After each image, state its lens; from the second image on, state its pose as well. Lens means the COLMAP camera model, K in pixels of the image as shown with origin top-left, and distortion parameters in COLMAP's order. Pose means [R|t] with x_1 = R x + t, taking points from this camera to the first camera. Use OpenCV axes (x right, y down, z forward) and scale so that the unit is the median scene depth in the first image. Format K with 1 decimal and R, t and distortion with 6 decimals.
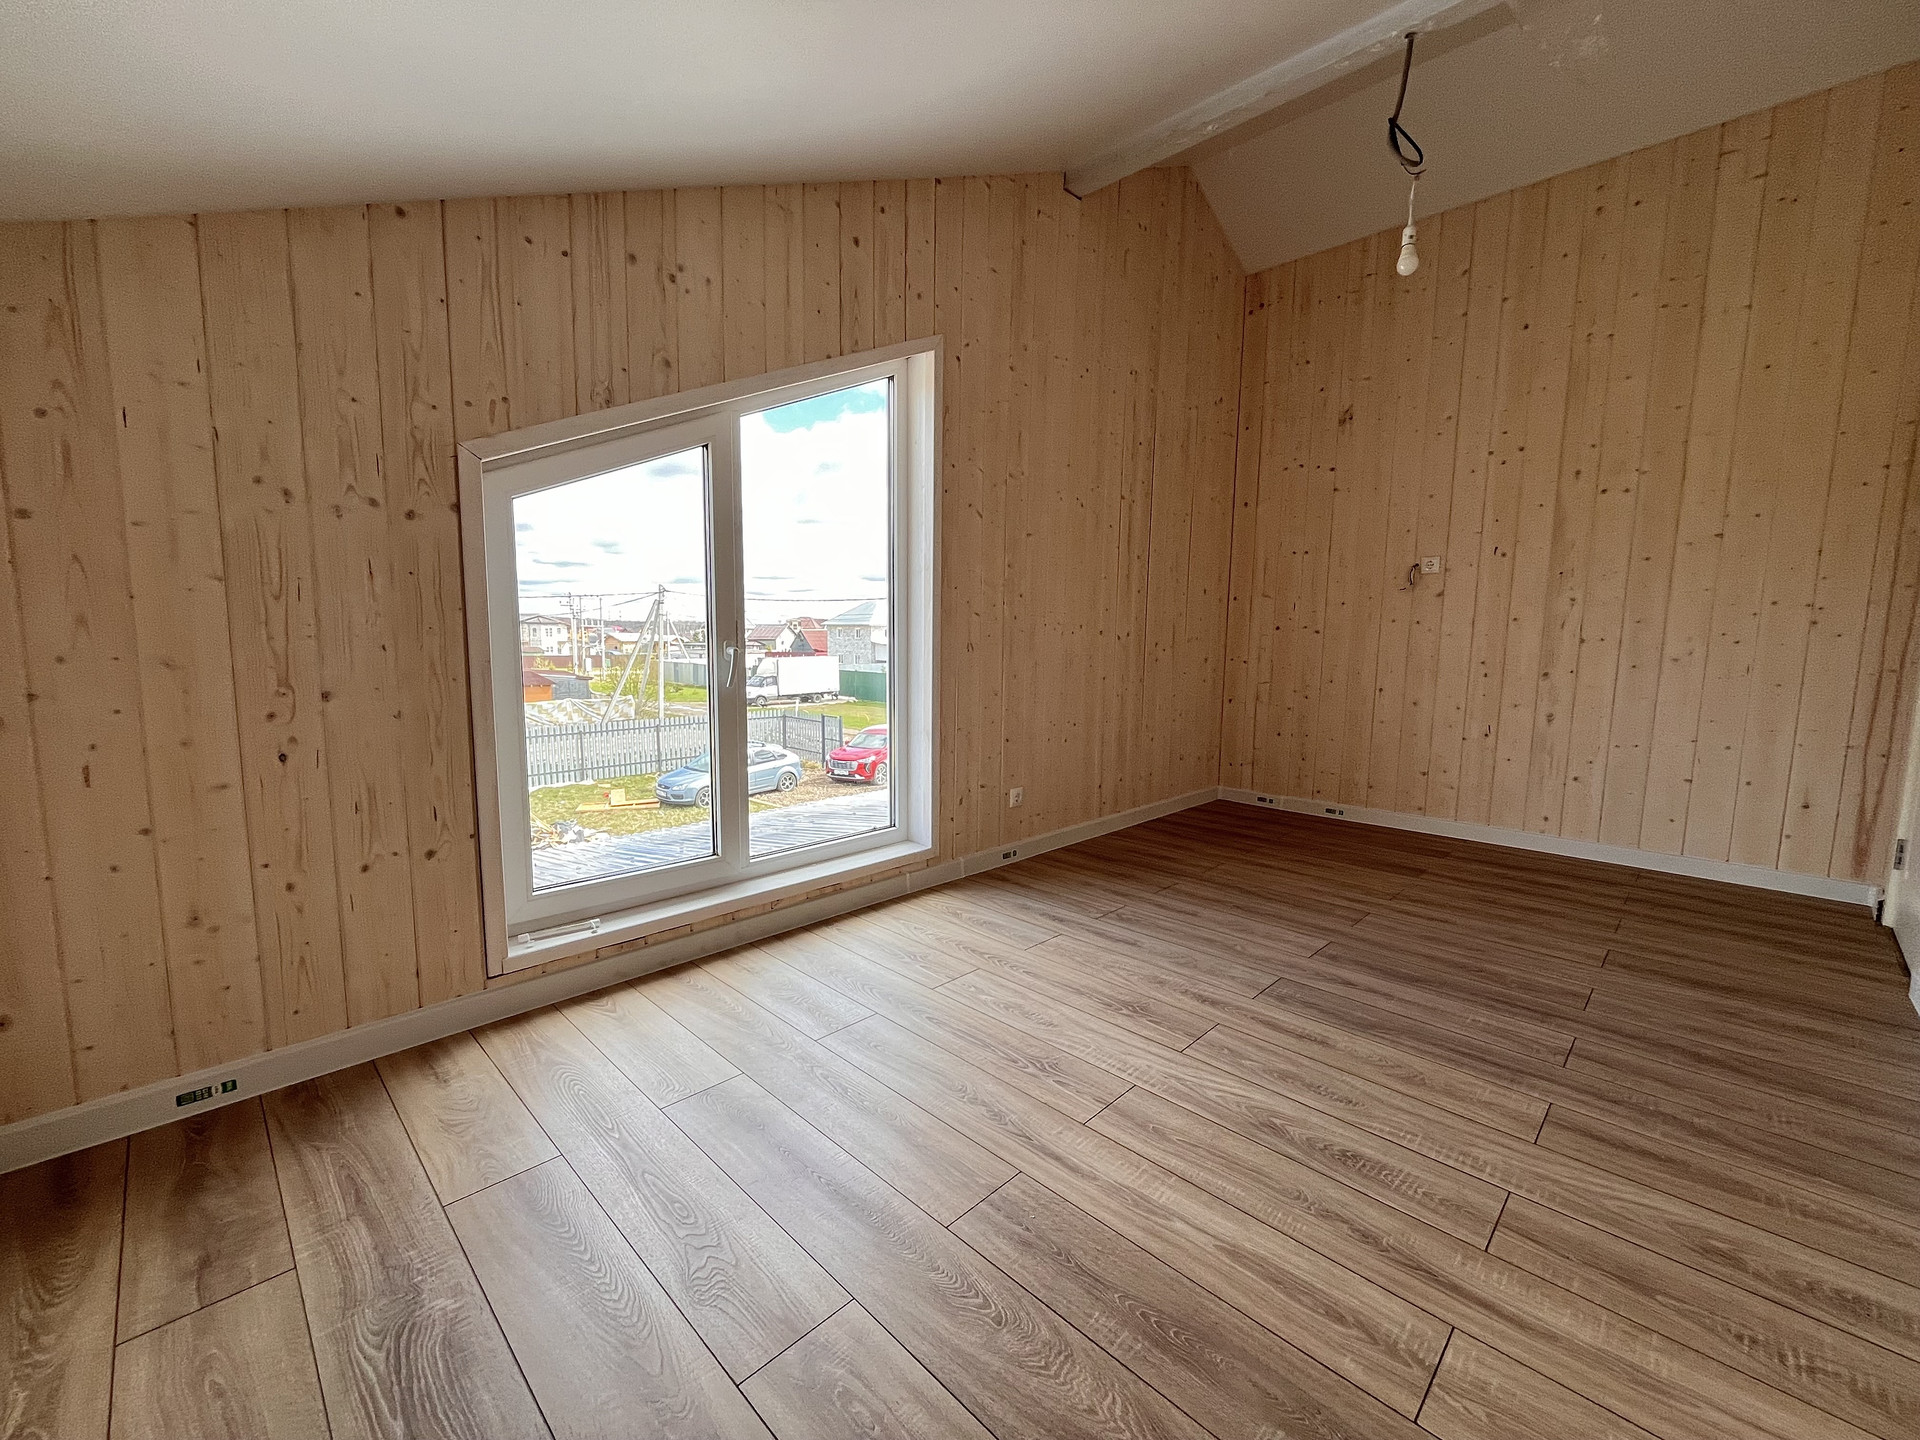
lens RADIAL K [[781.9, 0, 958.0], [0, 781.9, 722.1], [0, 0, 1]] dist [-0.004925, 0.000037]
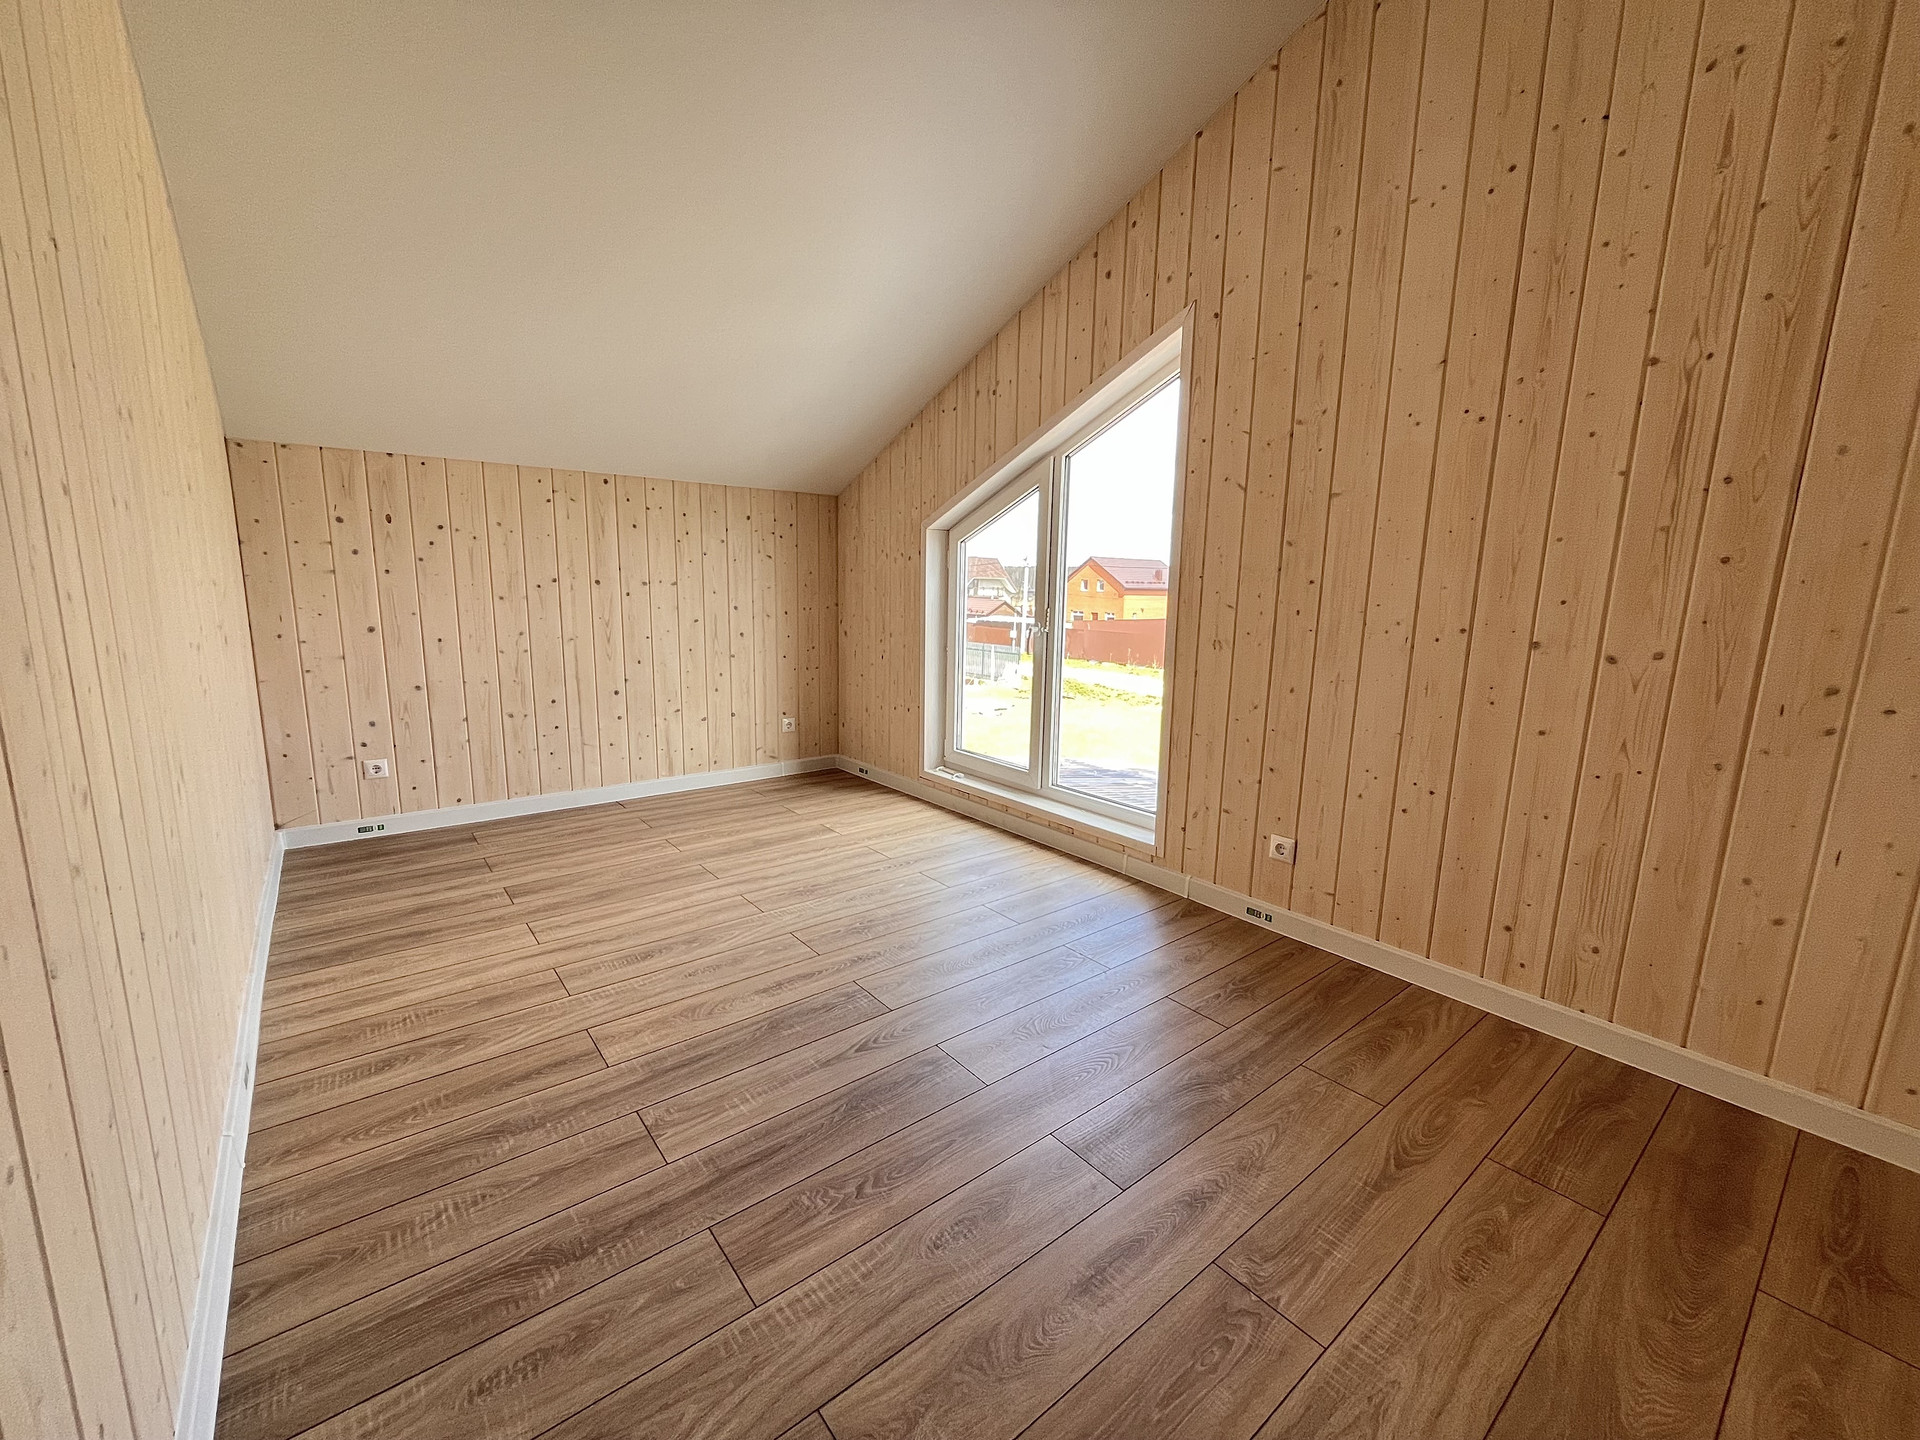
lens RADIAL K [[781.9, 0, 958.0], [0, 781.9, 722.1], [0, 0, 1]] dist [-0.004925, 0.000037]
pose [[-0.110533, 0.163121, -0.980395, 1.483738], [-0.131906, 0.975305, 0.177145, -0.208436], [0.985080, 0.148900, -0.086287, 1.313554]]
